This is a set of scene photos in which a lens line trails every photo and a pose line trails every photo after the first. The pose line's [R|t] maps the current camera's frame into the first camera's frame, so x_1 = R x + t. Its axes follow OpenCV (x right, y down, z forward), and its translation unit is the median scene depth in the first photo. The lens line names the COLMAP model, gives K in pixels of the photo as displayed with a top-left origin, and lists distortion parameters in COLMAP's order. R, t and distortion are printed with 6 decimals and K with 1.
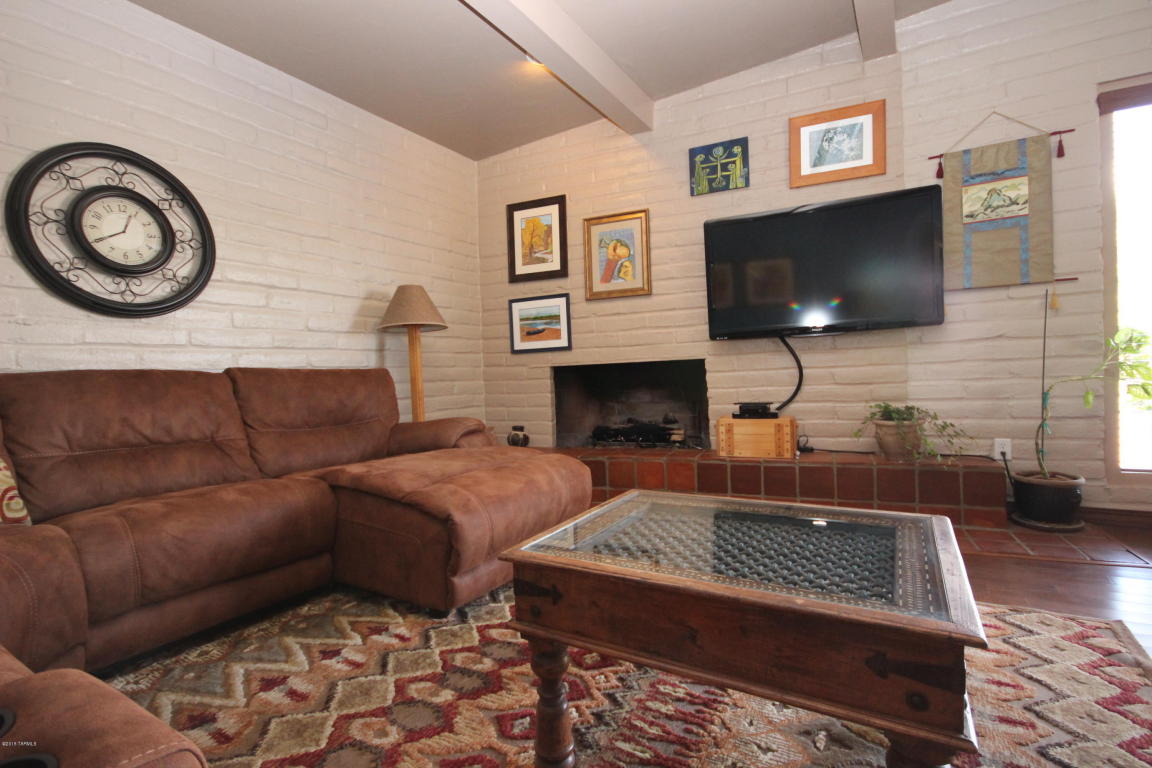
lens RADIAL K [[530.9, 0, 574.5], [0, 530.9, 384.2], [0, 0, 1]] dist [0.002249, 0.000187]
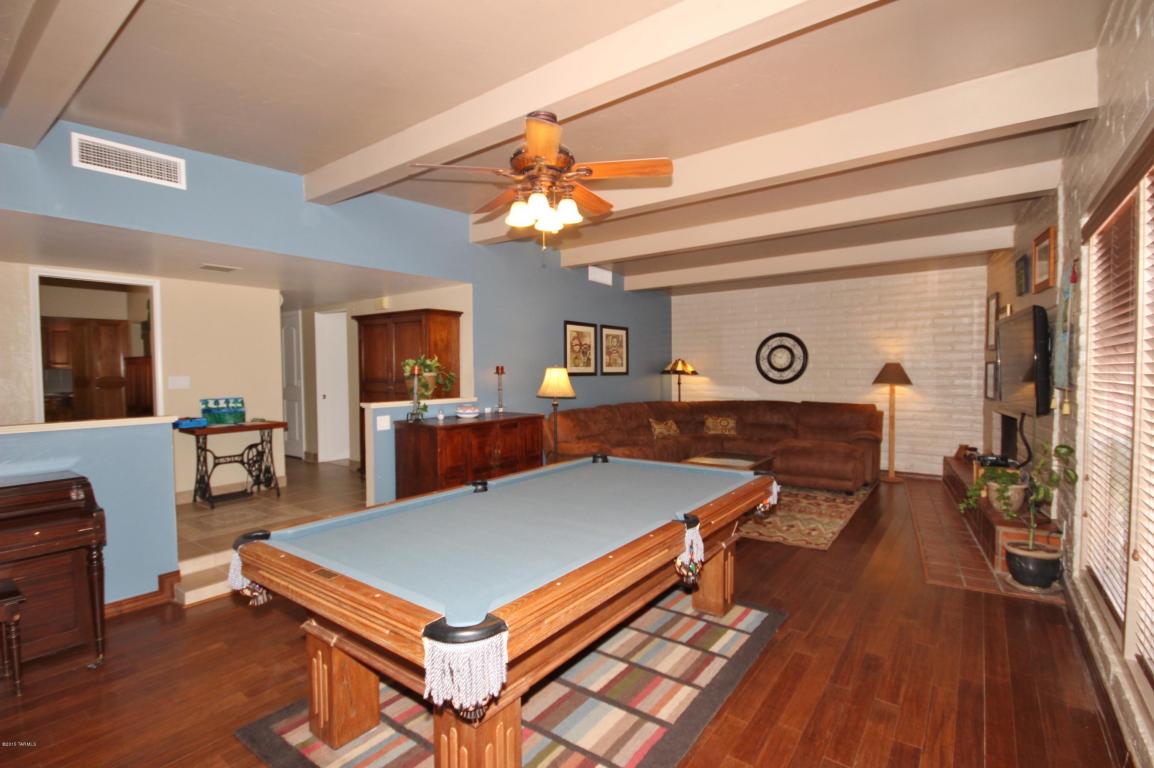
lens RADIAL K [[531.8, 0, 578.2], [0, 531.8, 385.1], [0, 0, 1]] dist [0.002249, 0.000187]
pose [[-0.086784, 0.072311, -0.993599, 1.597040], [-0.013408, 0.997187, 0.073743, -0.217555], [0.996137, 0.019722, -0.085570, 0.021879]]
